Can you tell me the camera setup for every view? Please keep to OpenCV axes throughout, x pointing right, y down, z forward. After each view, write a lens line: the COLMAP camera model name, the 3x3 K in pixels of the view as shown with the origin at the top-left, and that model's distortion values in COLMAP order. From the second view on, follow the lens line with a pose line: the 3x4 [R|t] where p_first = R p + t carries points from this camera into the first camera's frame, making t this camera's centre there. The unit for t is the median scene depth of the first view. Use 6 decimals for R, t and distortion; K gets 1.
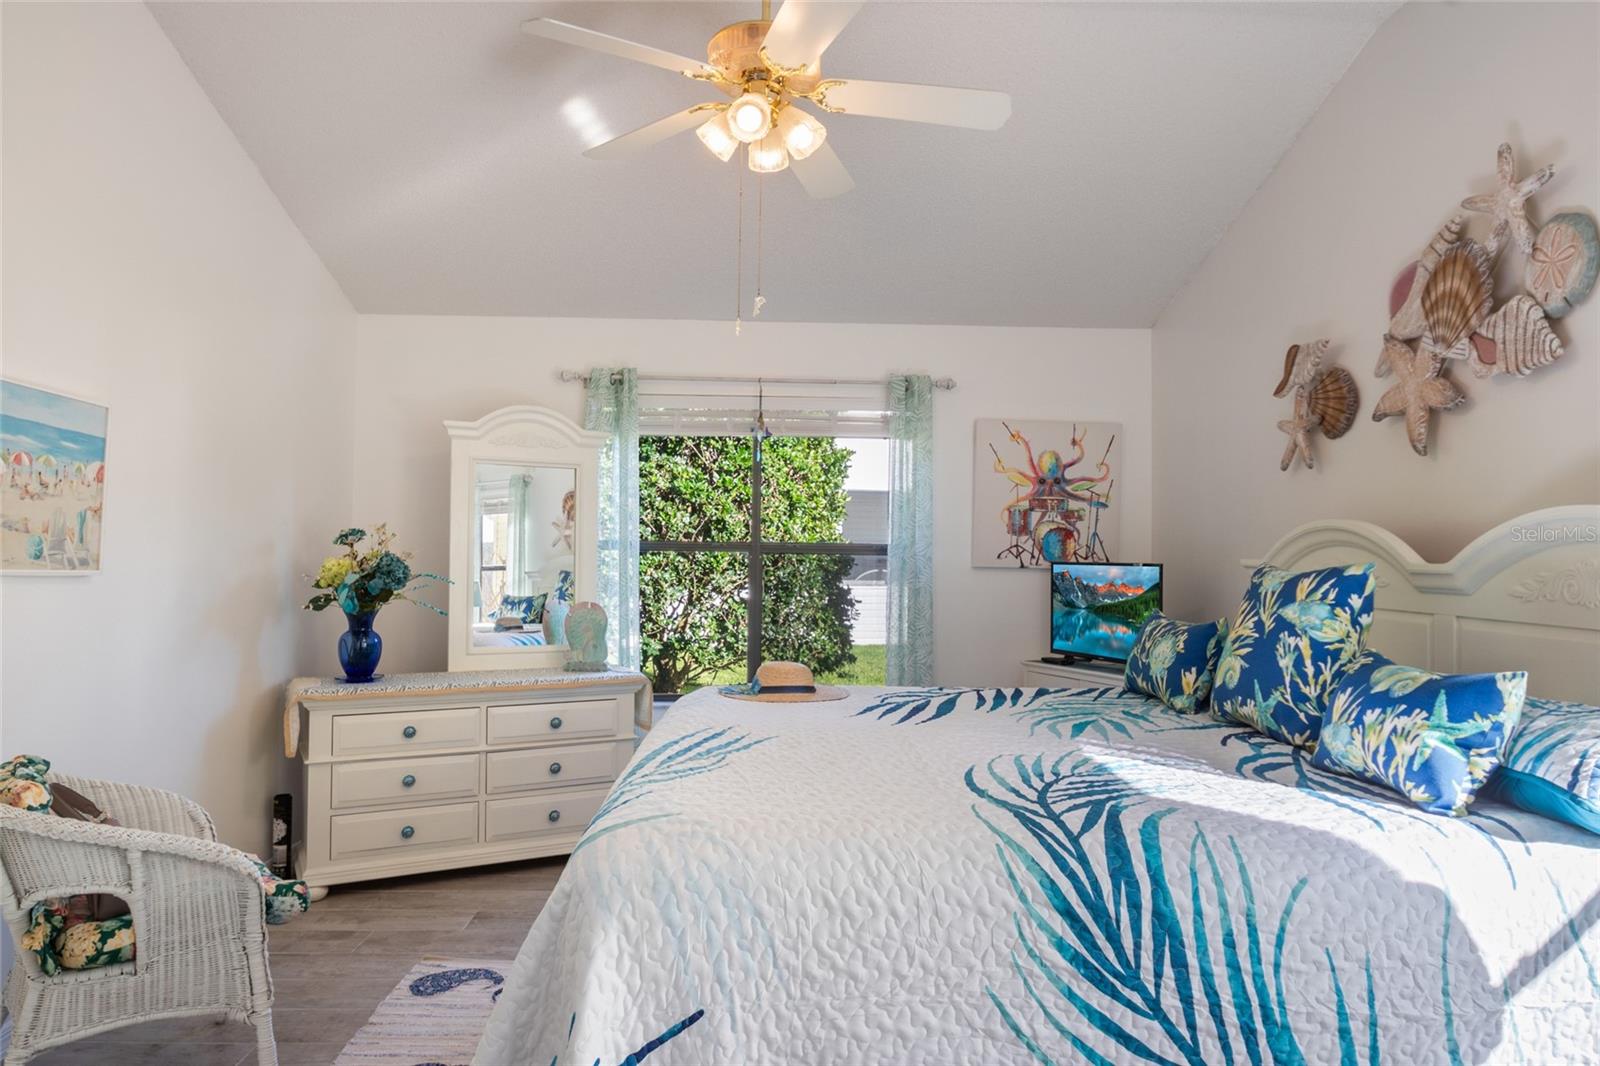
lens RADIAL K [[1016.9, 0, 809.1], [0, 1016.9, 530.7], [0, 0, 1]] dist [-0.030553, -0.001524]
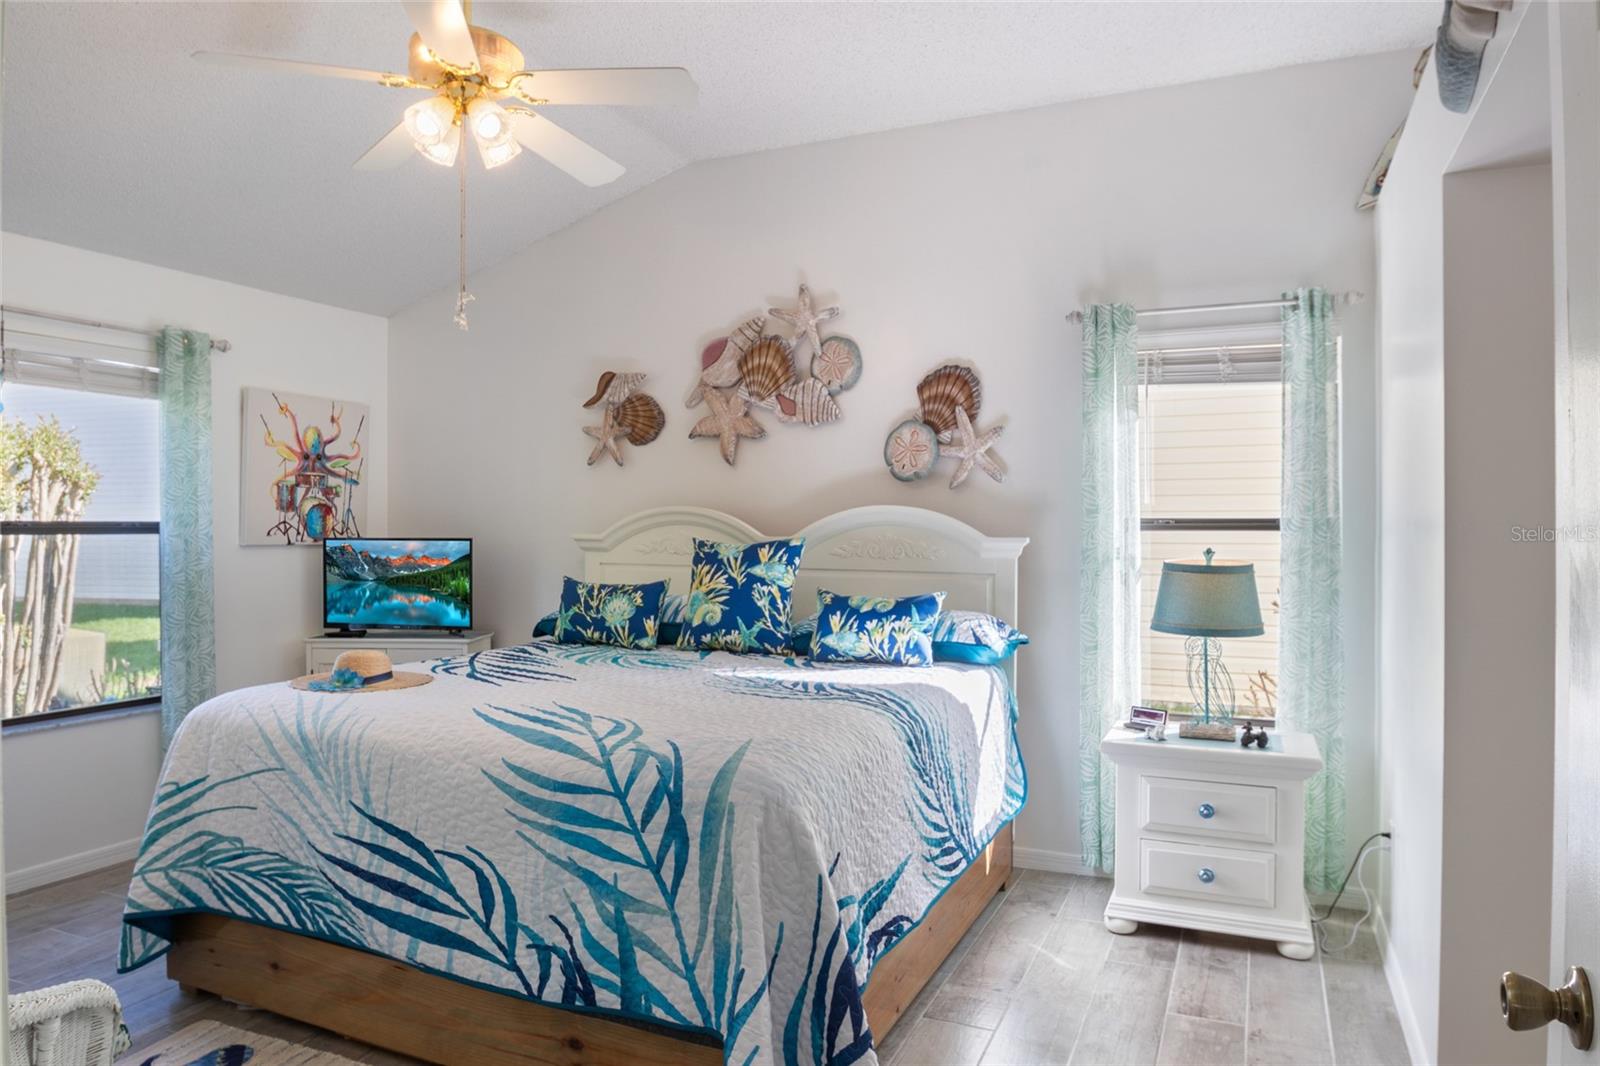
lens RADIAL K [[1016.9, 0, 812.5], [0, 1016.9, 533.7], [0, 0, 1]] dist [-0.030553, -0.001524]
pose [[0.446388, -0.019806, 0.894621, -0.618432], [-0.017119, 0.999383, 0.030667, -0.017369], [-0.894676, -0.029005, 0.445773, 0.163195]]
